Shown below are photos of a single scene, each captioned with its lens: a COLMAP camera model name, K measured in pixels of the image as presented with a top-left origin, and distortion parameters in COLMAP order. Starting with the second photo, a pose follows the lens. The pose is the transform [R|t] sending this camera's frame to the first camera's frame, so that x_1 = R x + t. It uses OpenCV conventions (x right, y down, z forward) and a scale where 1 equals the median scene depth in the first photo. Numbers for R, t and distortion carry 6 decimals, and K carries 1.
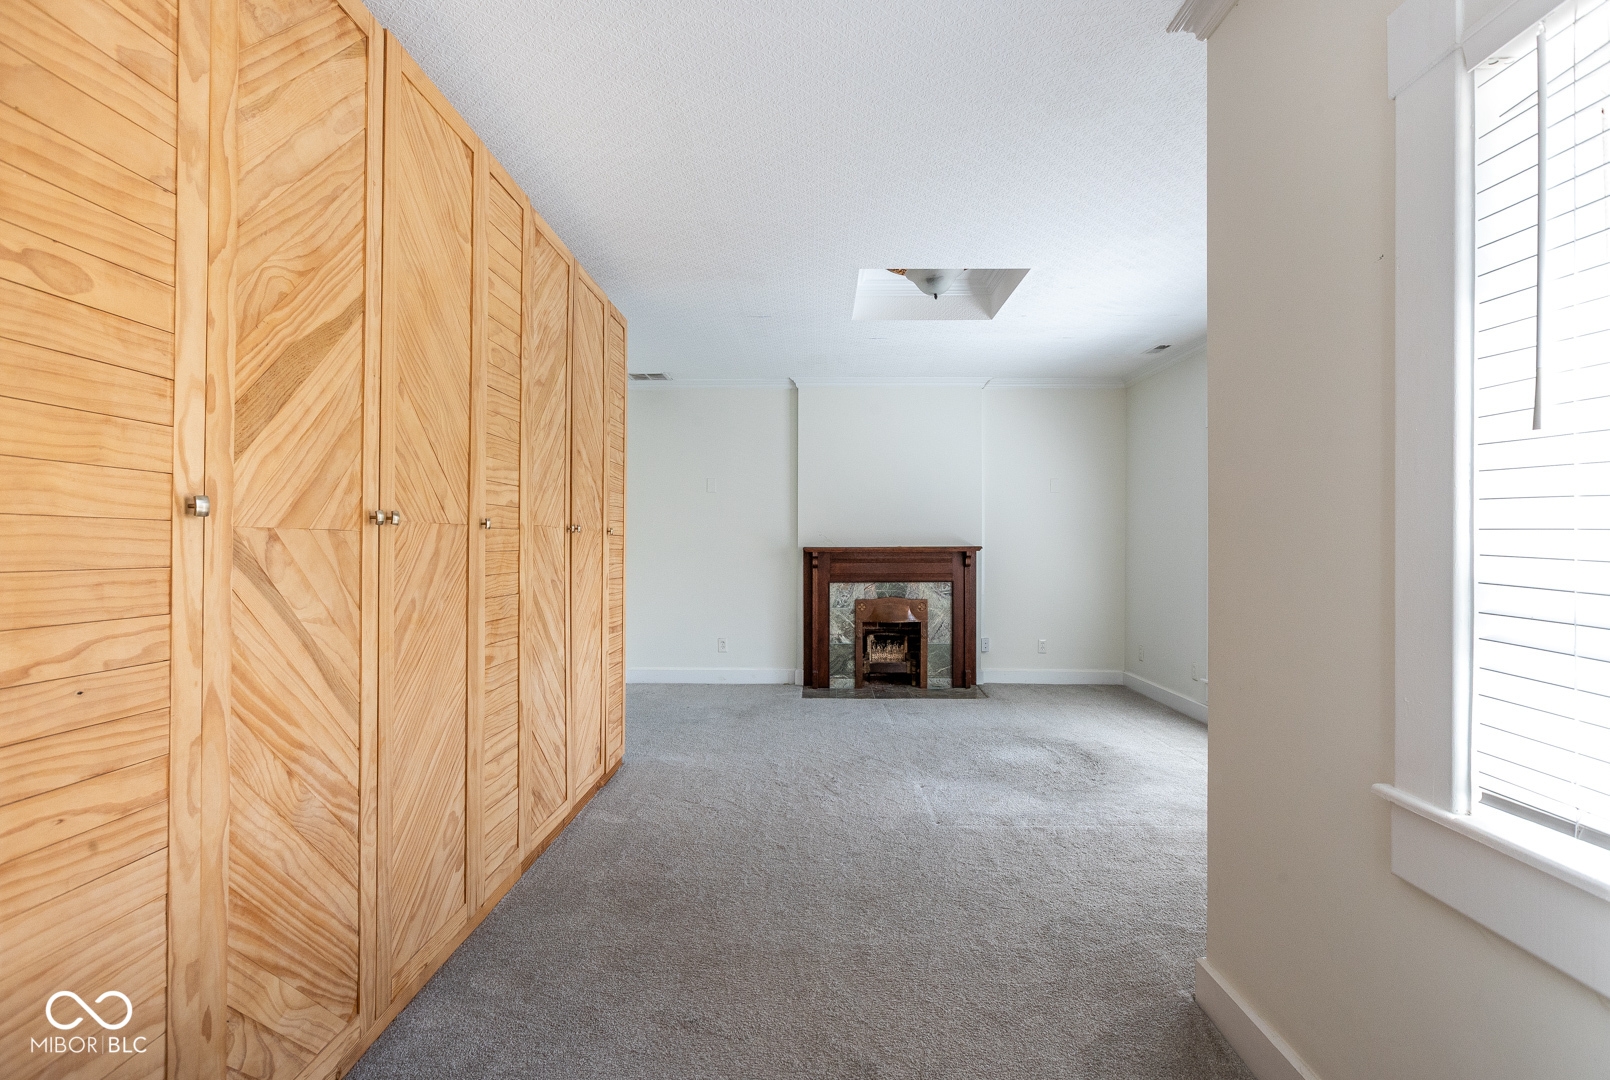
lens RADIAL K [[750.3, 0, 802.8], [0, 750.3, 541.8], [0, 0, 1]] dist [-0.024018, 0.018731]
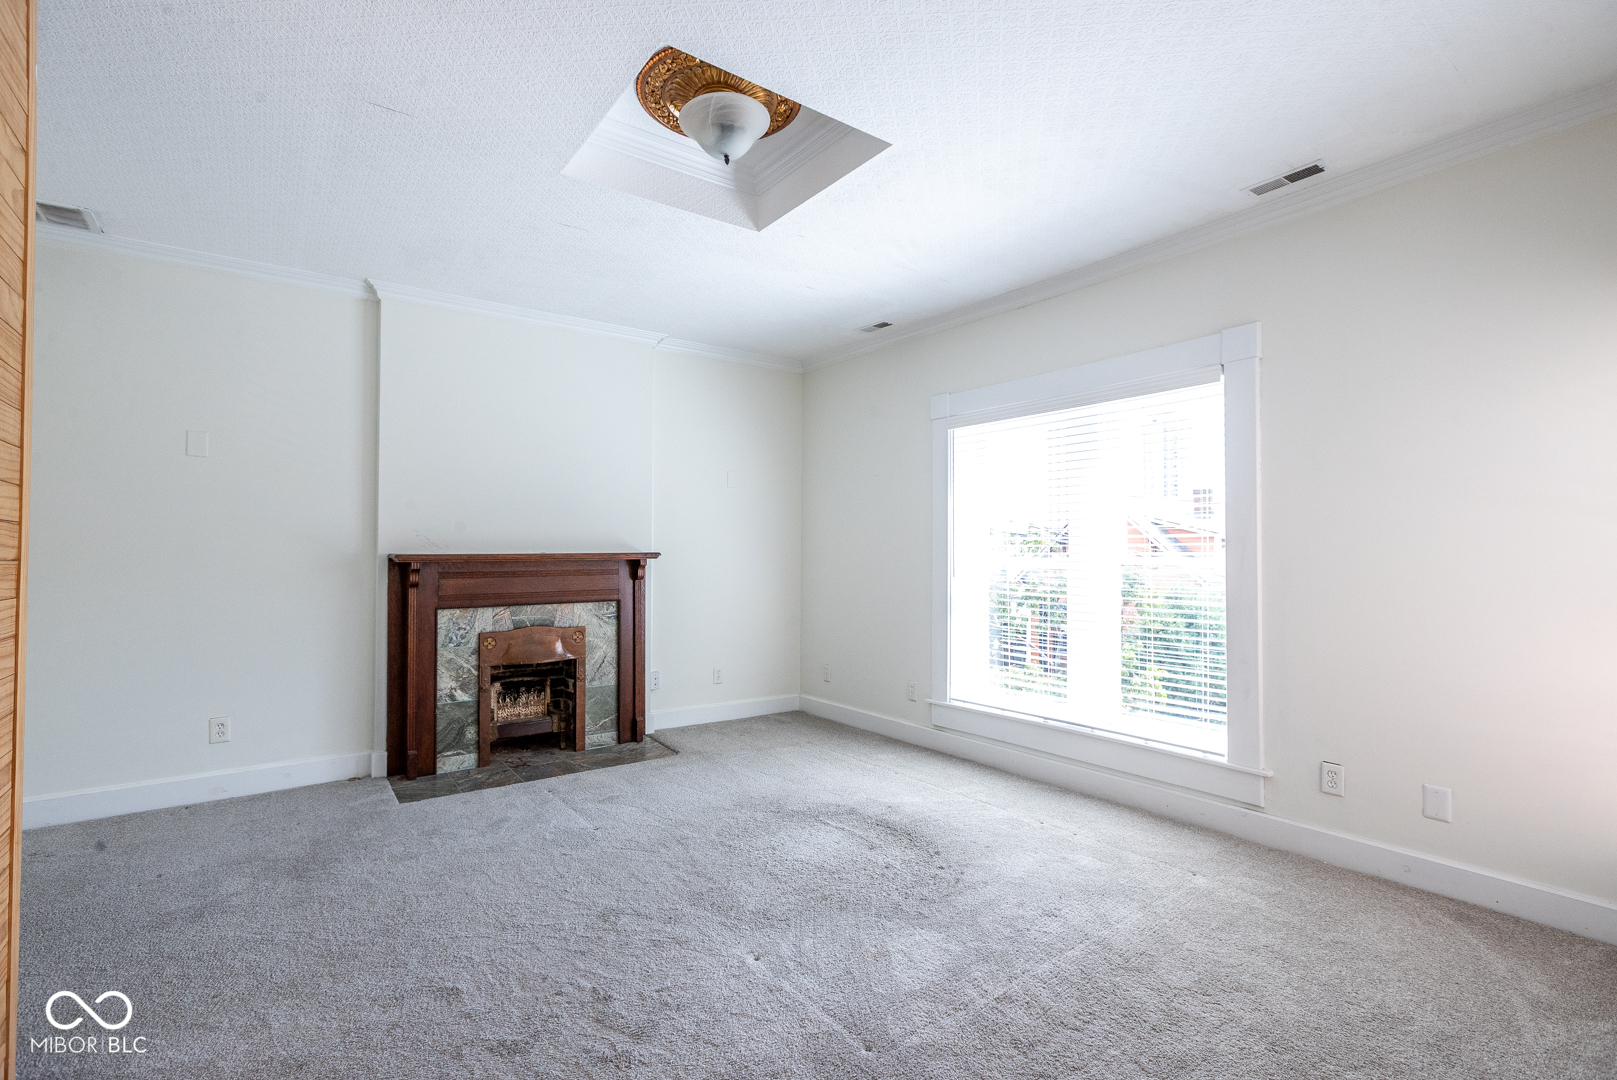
lens RADIAL K [[741.2, 0, 804.7], [0, 741.2, 542.3], [0, 0, 1]] dist [-0.018631, 0.016889]
pose [[0.793964, 0.006789, 0.607927, -0.099180], [-0.000669, 0.999947, -0.010293, 0.003226], [-0.607964, 0.007766, 0.793926, 0.305254]]
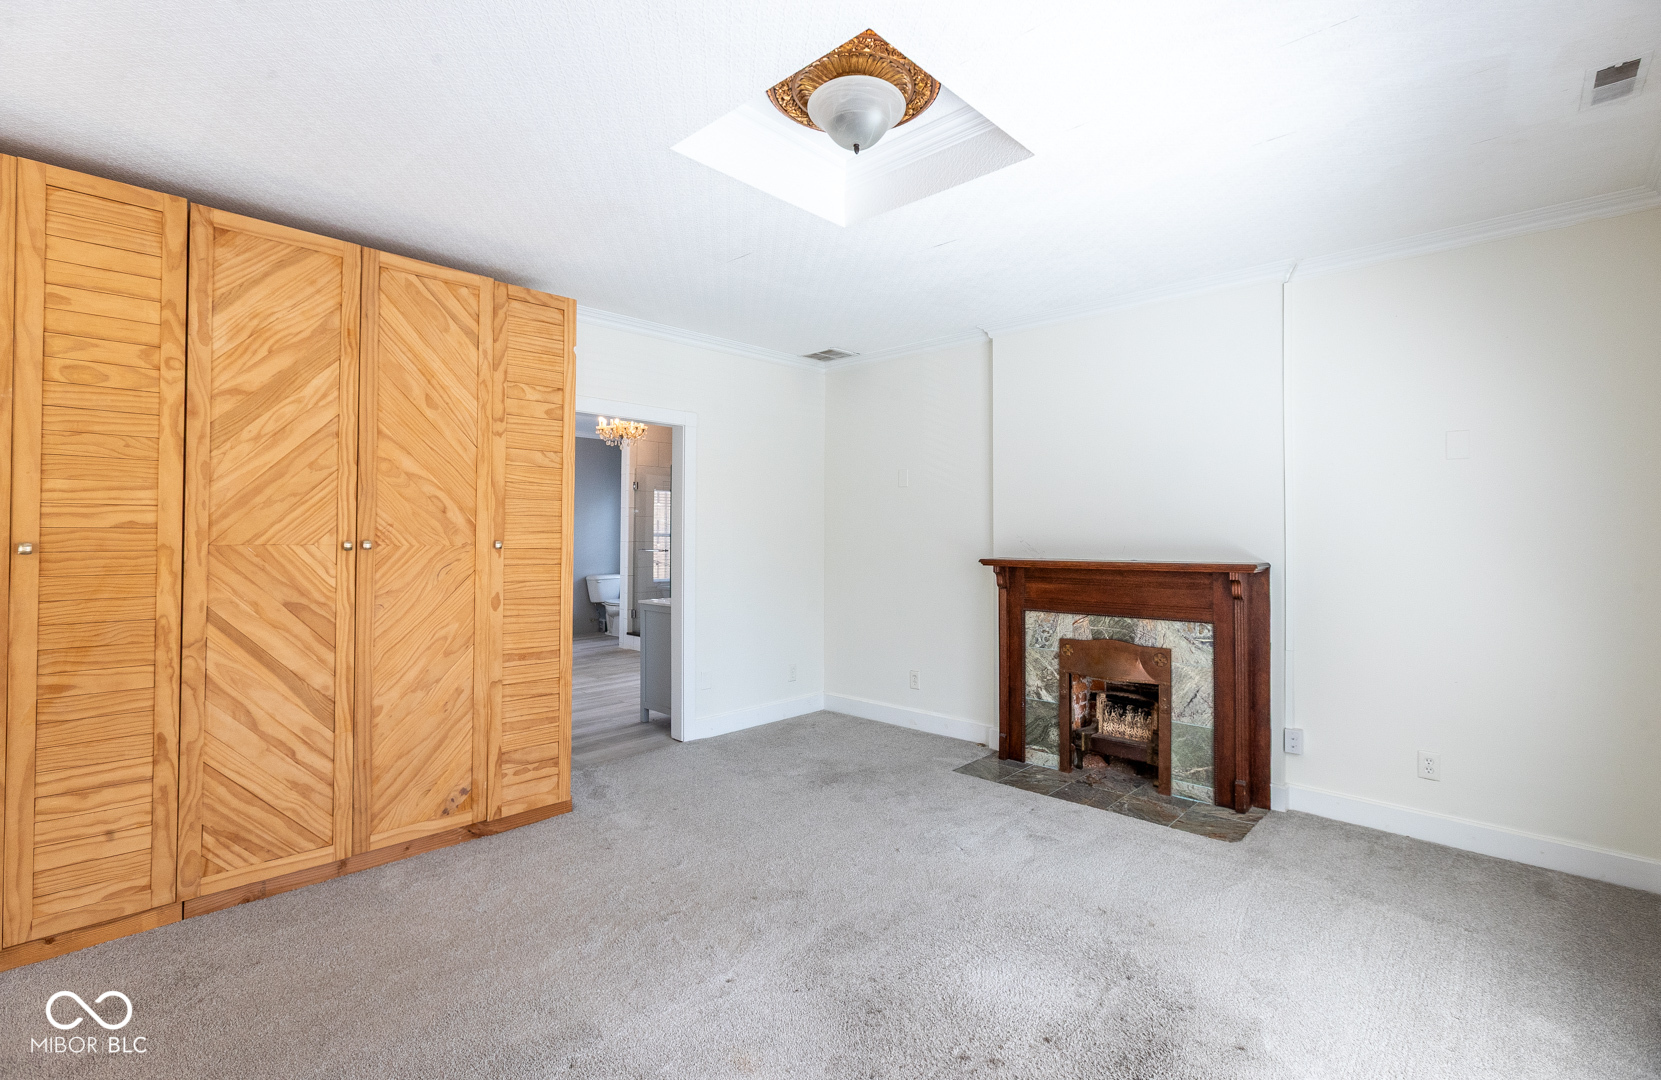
lens RADIAL K [[743.4, 0, 820.6], [0, 743.4, 530.4], [0, 0, 1]] dist [-0.008598, 0.000183]
pose [[0.735117, -0.006226, -0.677912, 0.364594], [0.002546, 0.999976, -0.006423, -0.015883], [0.677936, 0.002996, 0.735115, 0.365384]]
